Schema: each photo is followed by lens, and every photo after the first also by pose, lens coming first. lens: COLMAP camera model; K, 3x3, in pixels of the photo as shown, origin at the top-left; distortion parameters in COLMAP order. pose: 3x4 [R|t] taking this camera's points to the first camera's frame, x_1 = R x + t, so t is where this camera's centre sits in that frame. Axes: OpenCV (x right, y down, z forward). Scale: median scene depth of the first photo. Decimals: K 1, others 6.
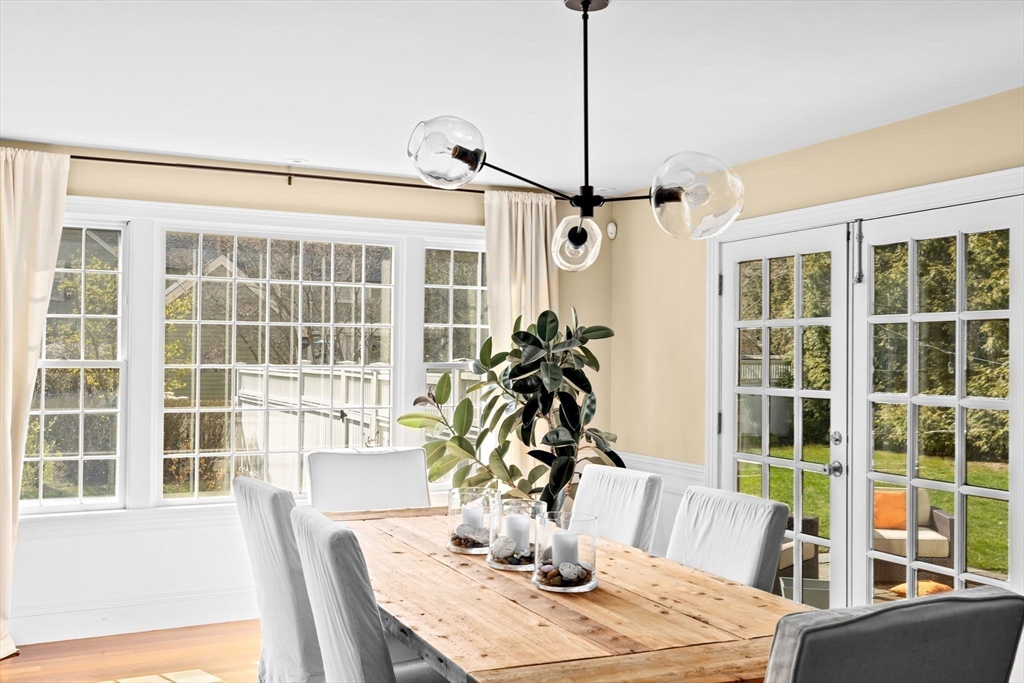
lens RADIAL K [[975.4, 0, 512.0], [0, 975.4, 341.5], [0, 0, 1]] dist [-0.013747, -0.003500]
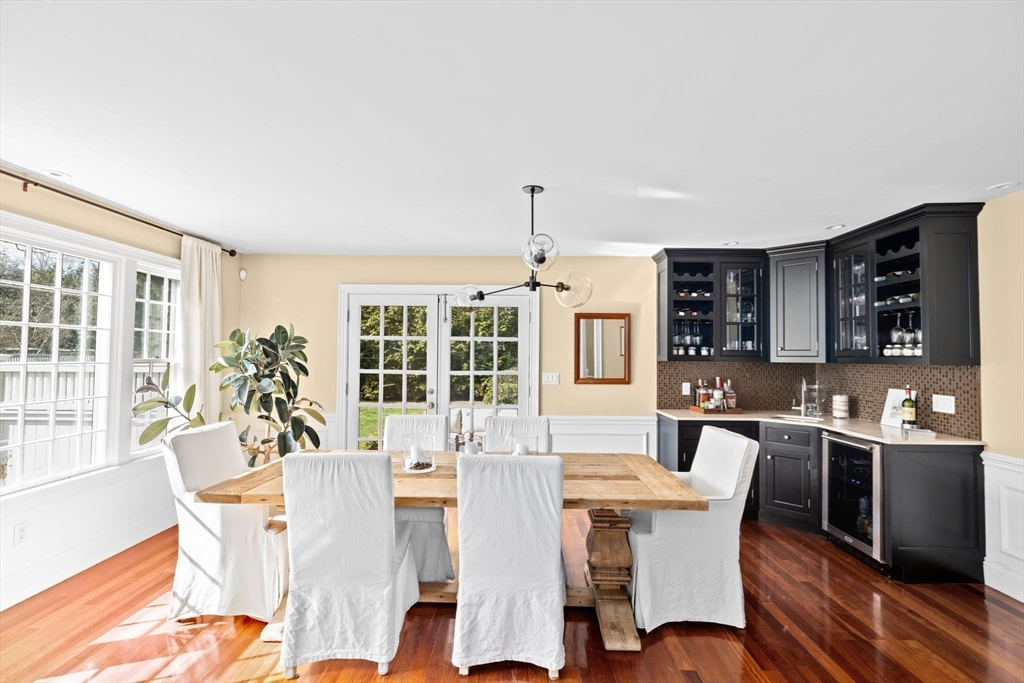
lens RADIAL K [[462.7, 0, 512.0], [0, 462.7, 341.5], [0, 0, 1]] dist [0.002289, 0.000785]
pose [[0.443210, 0.021172, 0.896168, -0.516806], [-0.017880, 0.999731, -0.014776, -0.001656], [-0.896239, -0.009474, 0.443469, 0.365554]]
